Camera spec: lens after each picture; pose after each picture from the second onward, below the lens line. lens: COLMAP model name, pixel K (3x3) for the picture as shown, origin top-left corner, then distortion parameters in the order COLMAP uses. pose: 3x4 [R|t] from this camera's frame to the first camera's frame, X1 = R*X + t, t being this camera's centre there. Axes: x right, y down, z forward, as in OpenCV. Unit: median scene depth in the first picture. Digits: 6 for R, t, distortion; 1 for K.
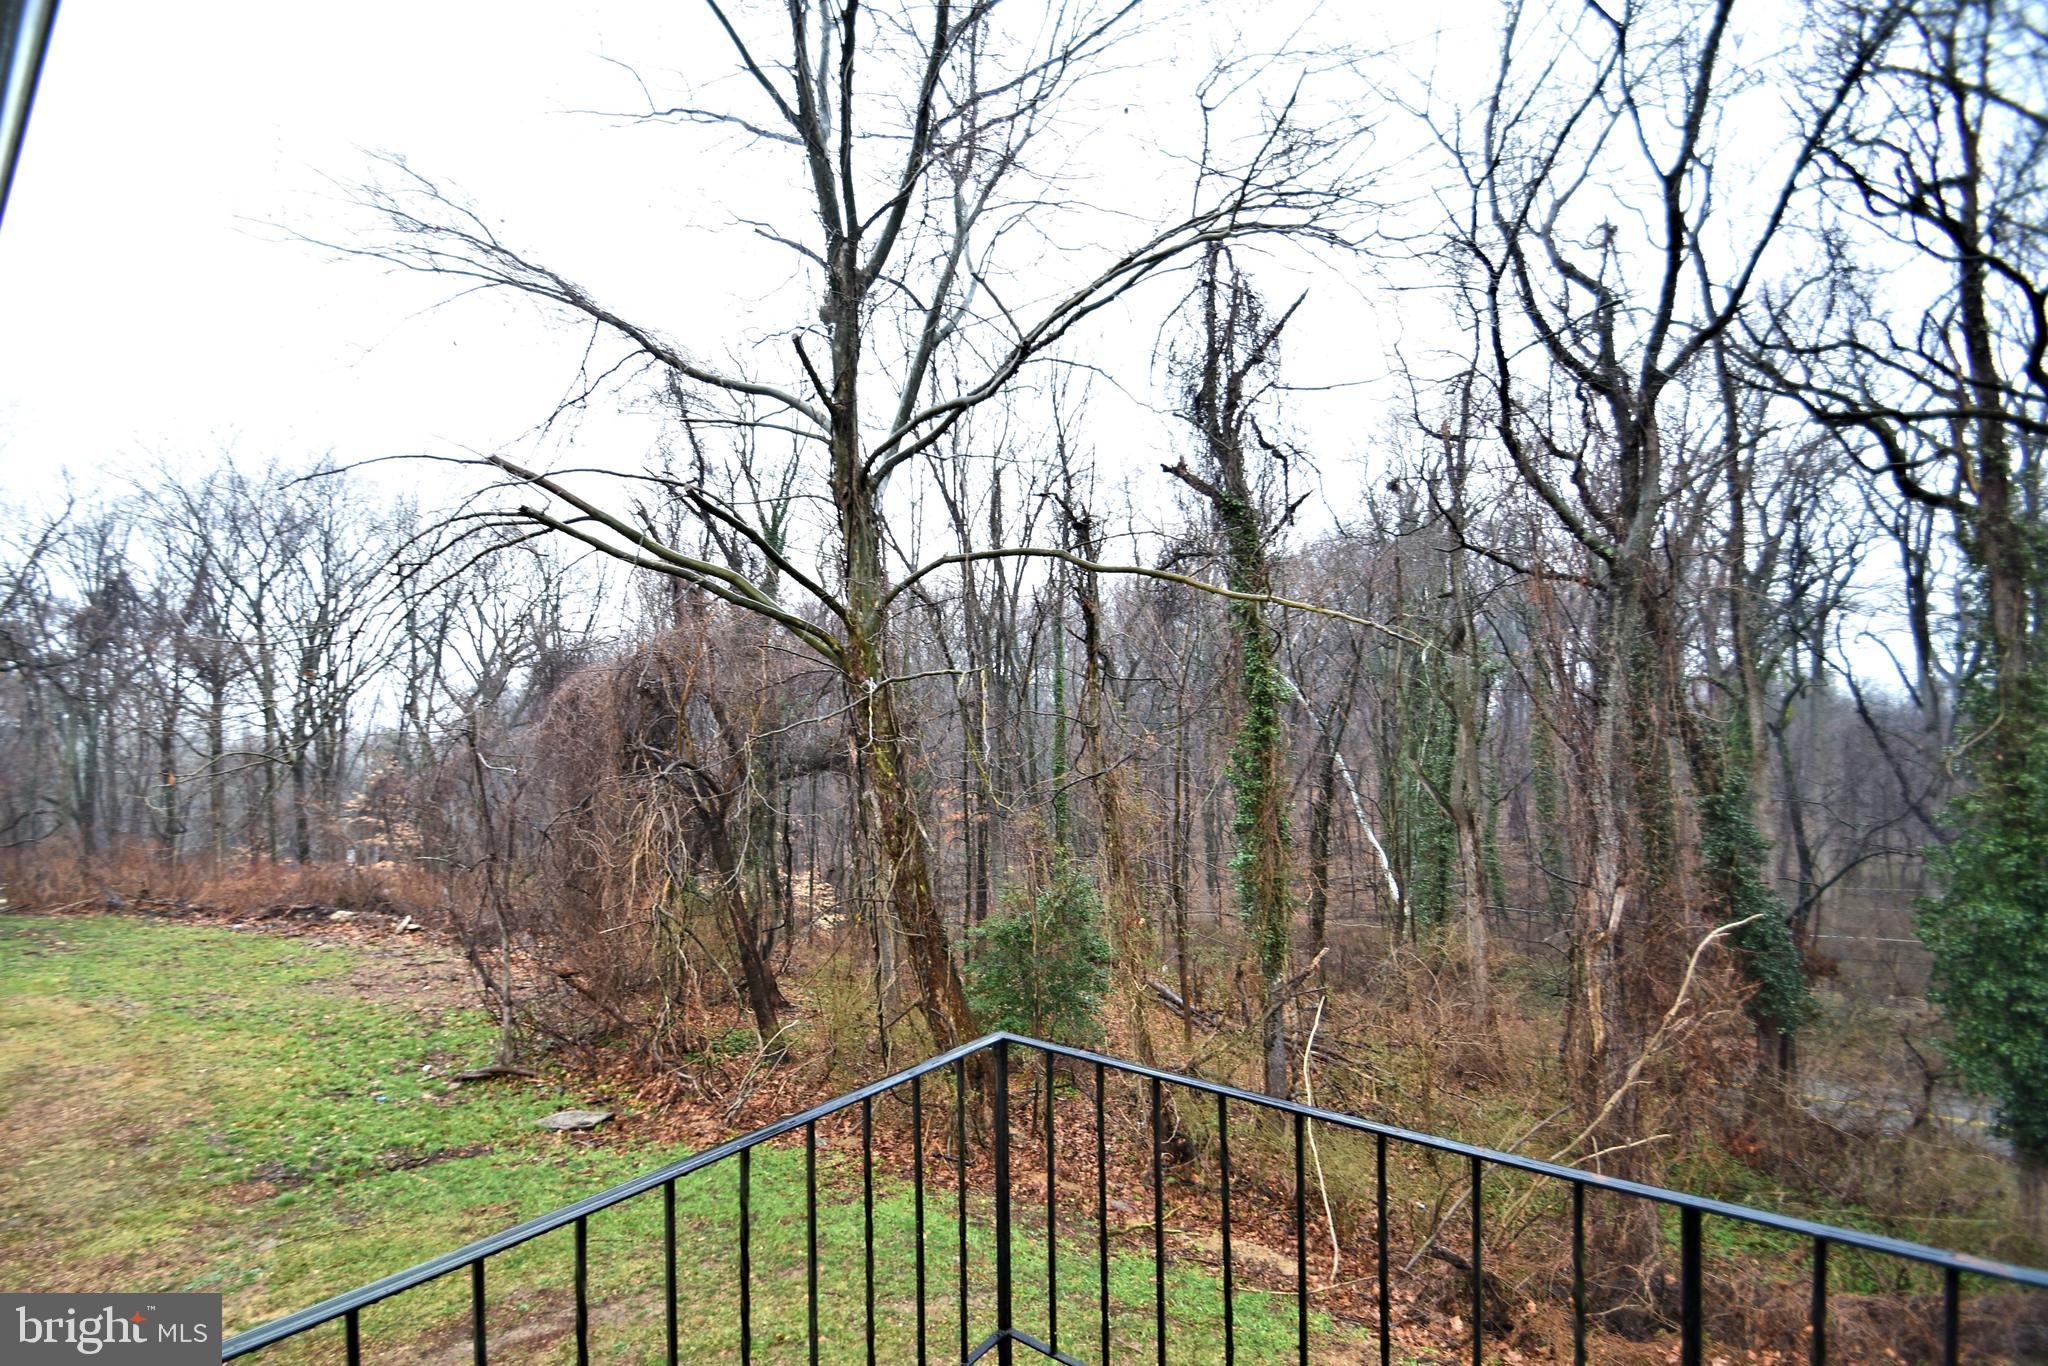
lens RADIAL K [[925.7, 0, 990.8], [0, 925.7, 729.8], [0, 0, 1]] dist [0.008594, -0.015625]
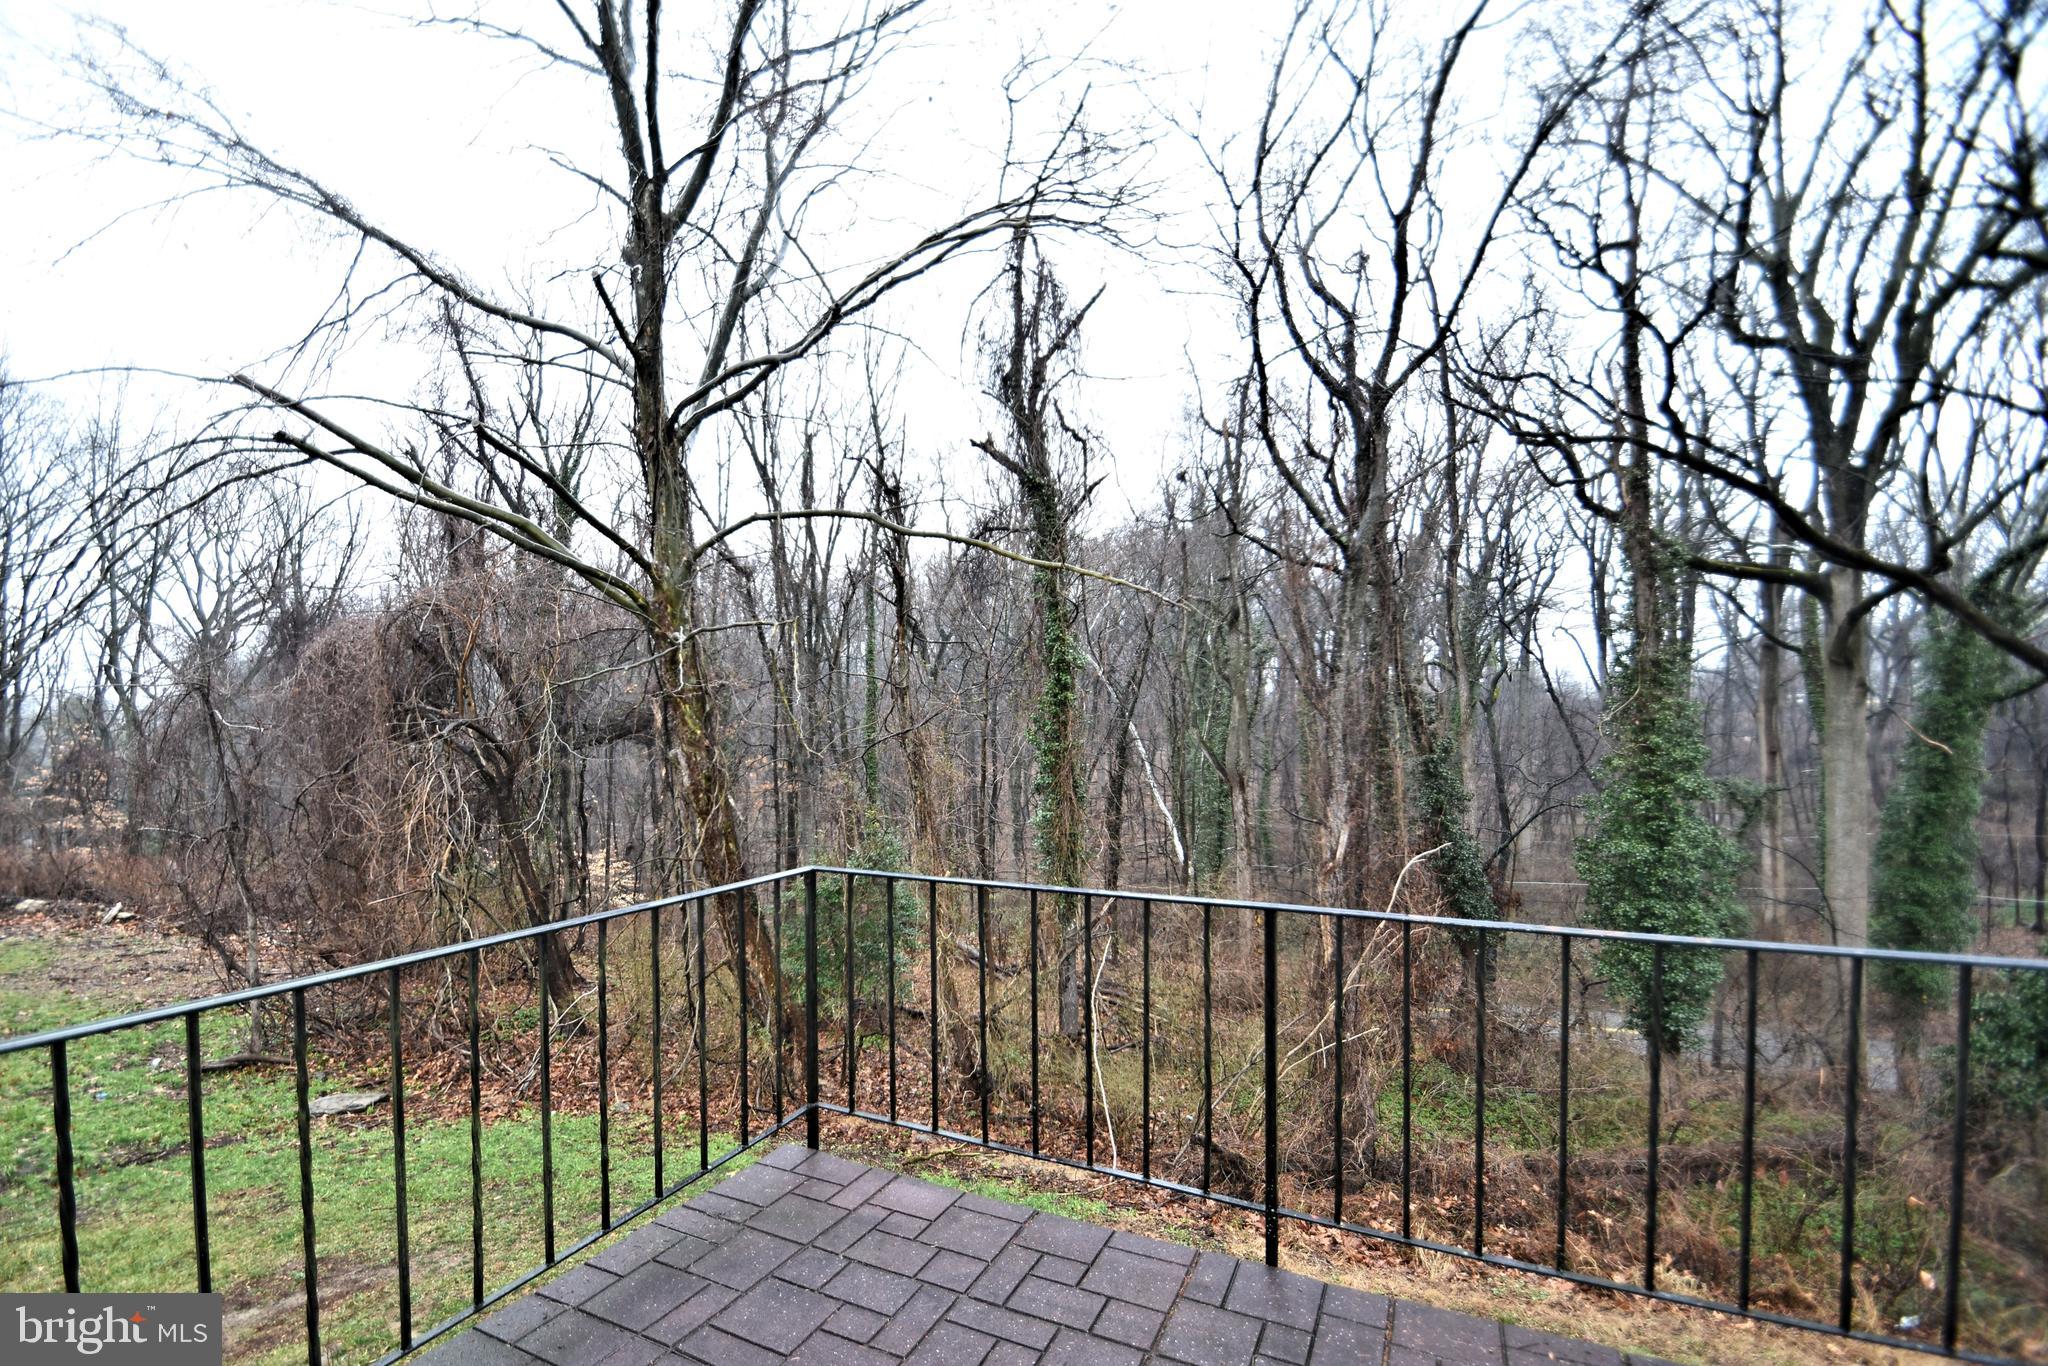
lens RADIAL K [[925.7, 0, 1006.5], [0, 925.7, 735.3], [0, 0, 1]] dist [0.008594, -0.015625]
pose [[0.976347, 0.003123, 0.216186, 0.000318], [-0.009562, 0.999541, 0.028745, 0.017022], [-0.215997, -0.030133, 0.975929, -0.036636]]
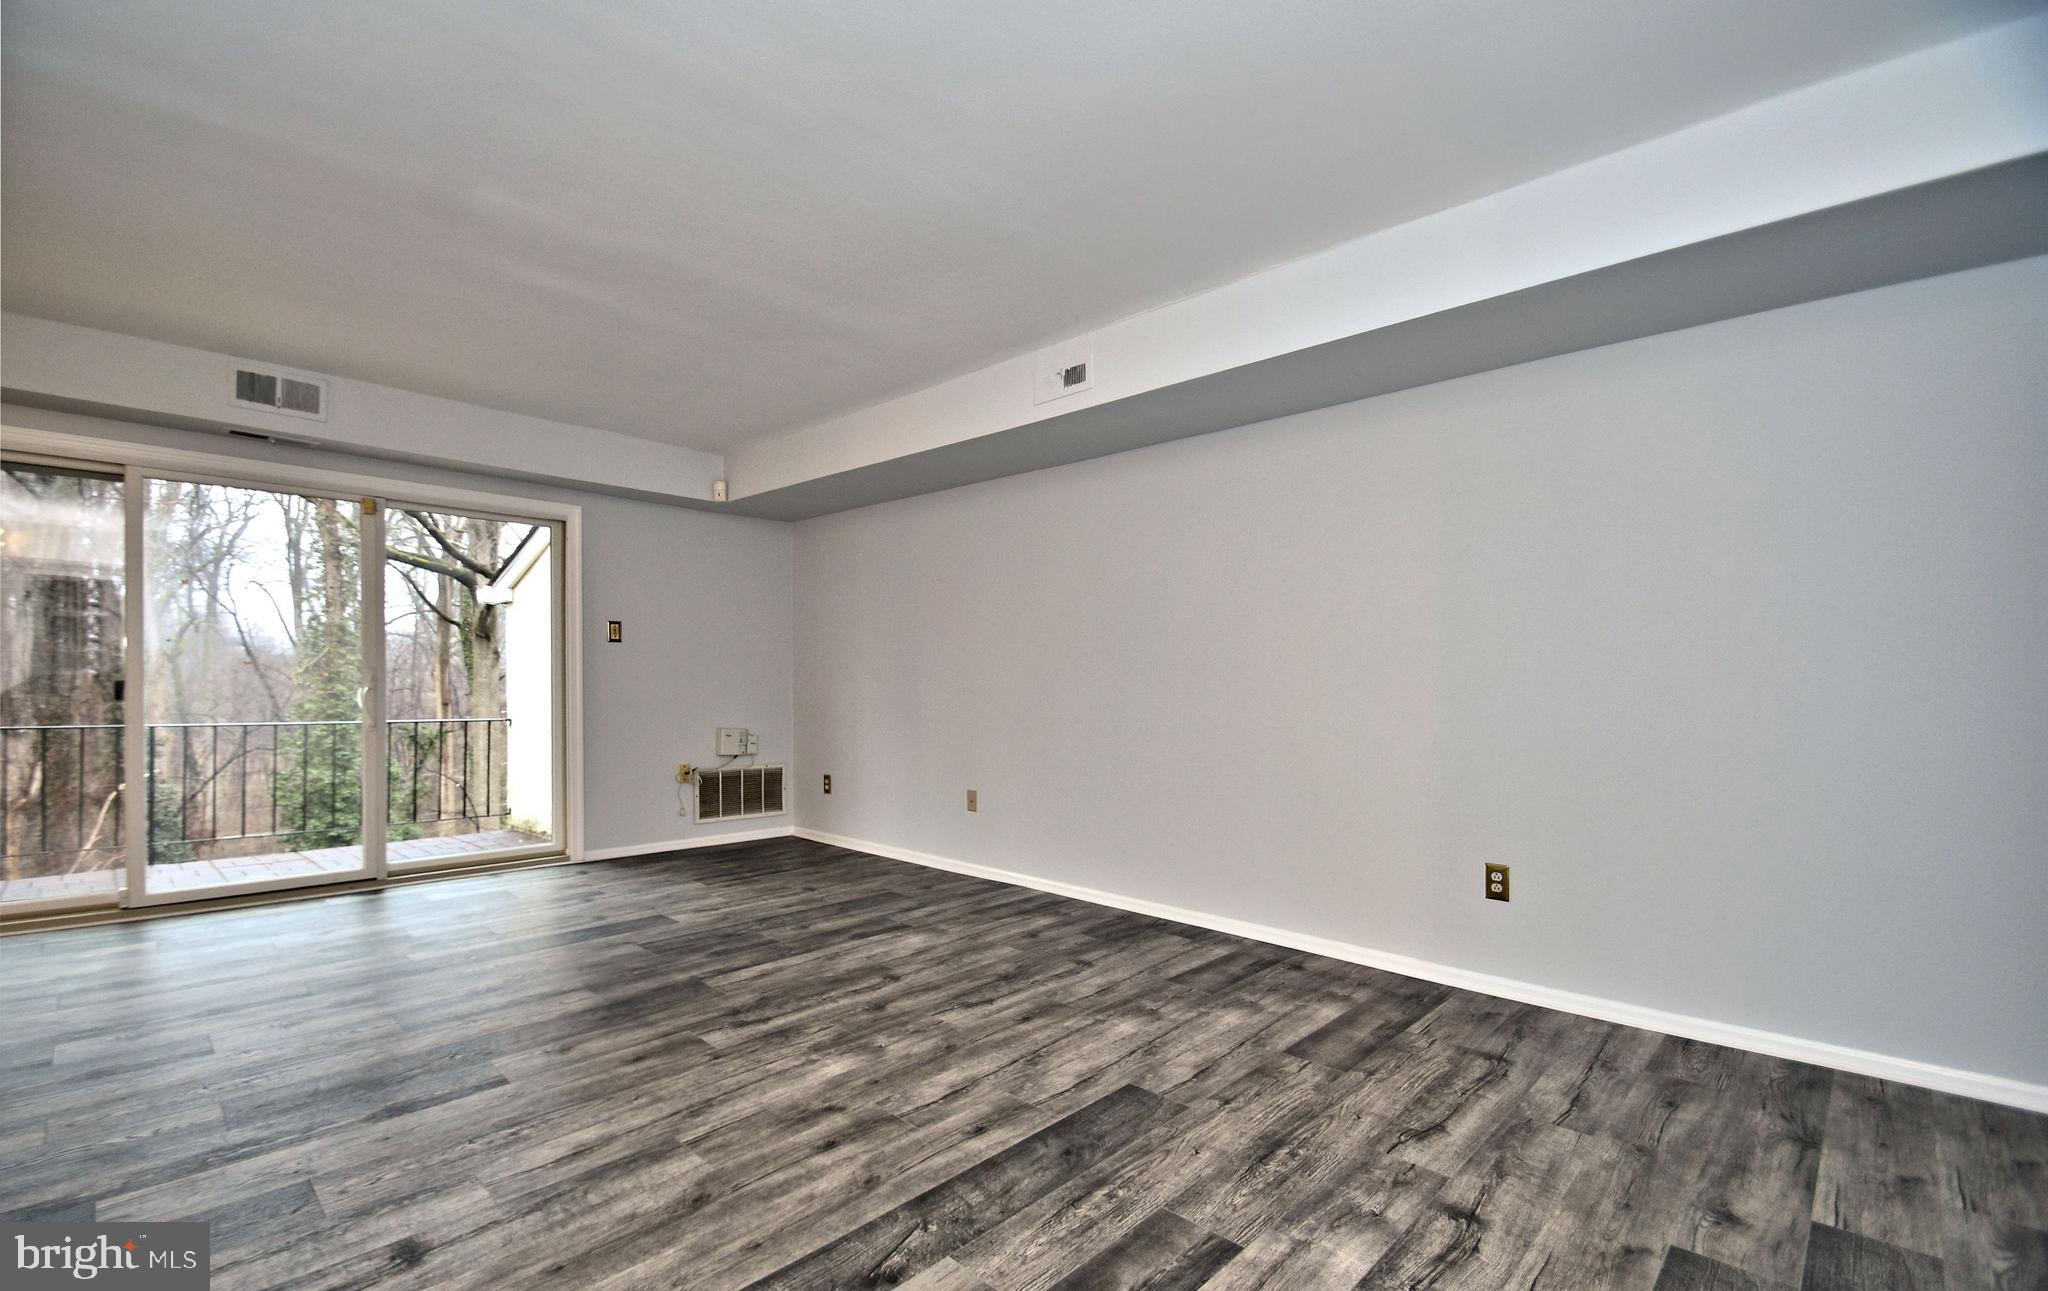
lens RADIAL K [[901.2, 0, 1015.3], [0, 901.2, 697.3], [0, 0, 1]] dist [-0.009459, -0.004325]
pose [[0.105133, 0.004493, 0.994448, -0.252967], [-0.035362, 0.999374, -0.000776, 0.026548], [-0.993829, -0.035084, 0.105226, -0.292225]]
